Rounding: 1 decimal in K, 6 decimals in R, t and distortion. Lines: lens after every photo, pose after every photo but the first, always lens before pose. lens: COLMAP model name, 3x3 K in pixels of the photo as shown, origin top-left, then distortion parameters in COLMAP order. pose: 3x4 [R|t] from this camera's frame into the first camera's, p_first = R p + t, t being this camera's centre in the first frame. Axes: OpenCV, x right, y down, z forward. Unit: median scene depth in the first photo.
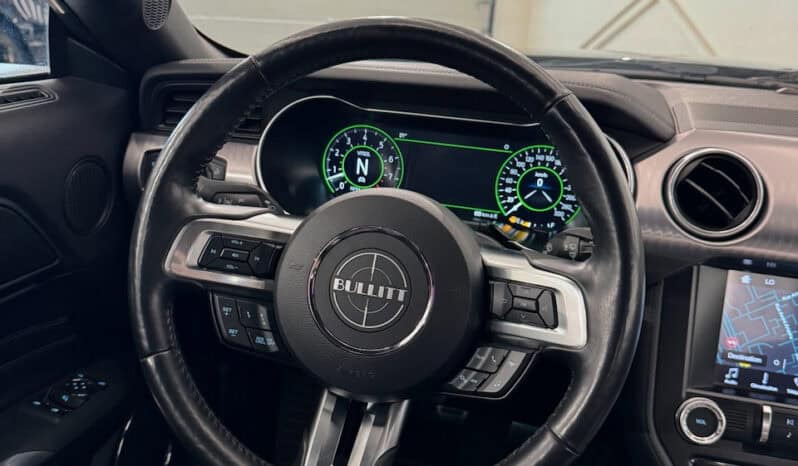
lens RADIAL K [[751.7, 0, 399.0], [0, 751.7, 233.0], [0, 0, 1]] dist [0.153540, -0.324255]
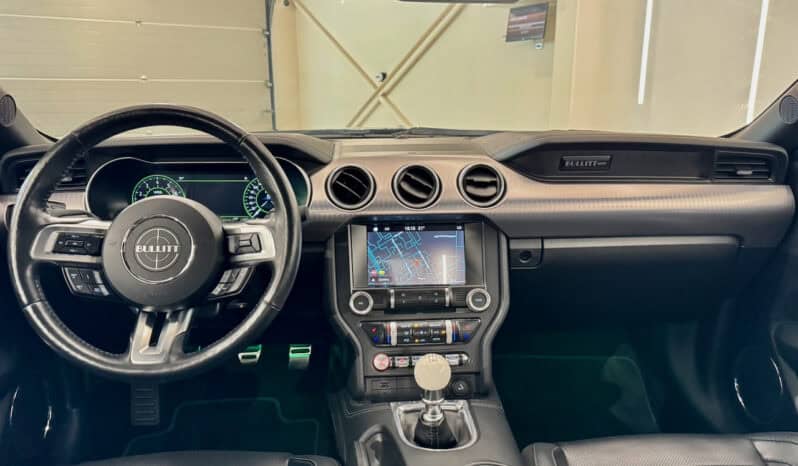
lens RADIAL K [[565.6, 0, 399.3], [0, 565.6, 240.8], [0, 0, 1]] dist [0.085703, -0.160341]
pose [[0.947990, -0.134884, 0.288307, 0.080272], [0.154109, 0.987031, -0.044949, 0.139923], [-0.278505, 0.087041, 0.956482, -0.332029]]
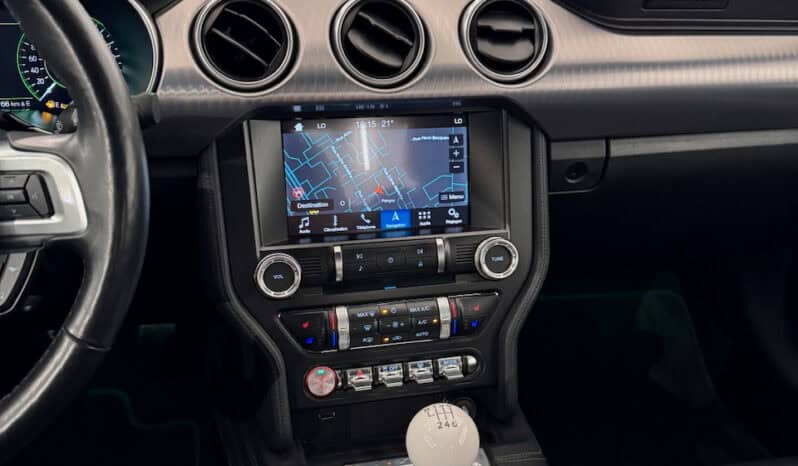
lens RADIAL K [[751.7, 0, 399.0], [0, 751.7, 233.0], [0, 0, 1]] dist [0.153540, -0.324255]
pose [[0.894691, -0.223380, 0.386819, 0.139033], [0.166145, 0.970264, 0.176024, 0.036965], [-0.414637, -0.093220, 0.905200, 0.042957]]
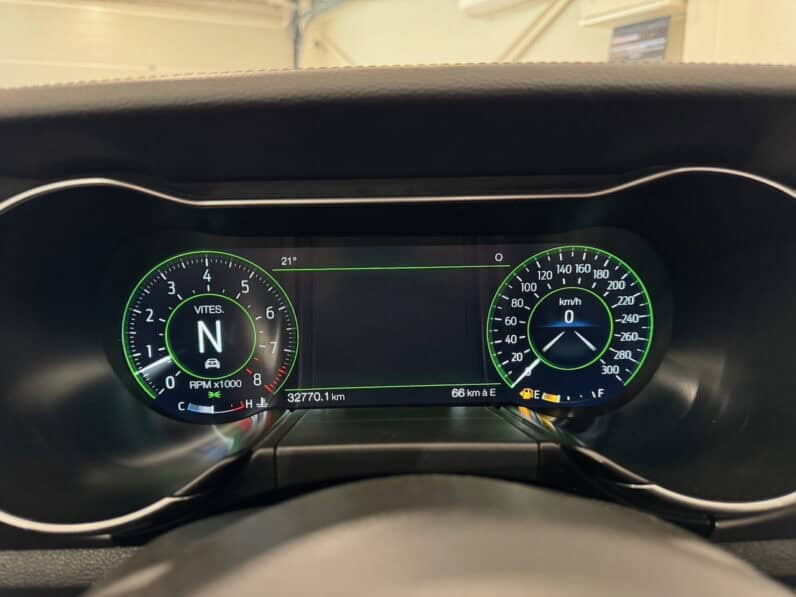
lens RADIAL K [[562.0, 0, 398.0], [0, 562.0, 298.5], [0, 0, 1]] dist [0.067351, -0.001038]
pose [[0.954932, -0.140598, 0.261413, -0.026545], [0.161270, 0.985129, -0.059274, -0.074837], [-0.249192, 0.098761, 0.963405, 0.650939]]
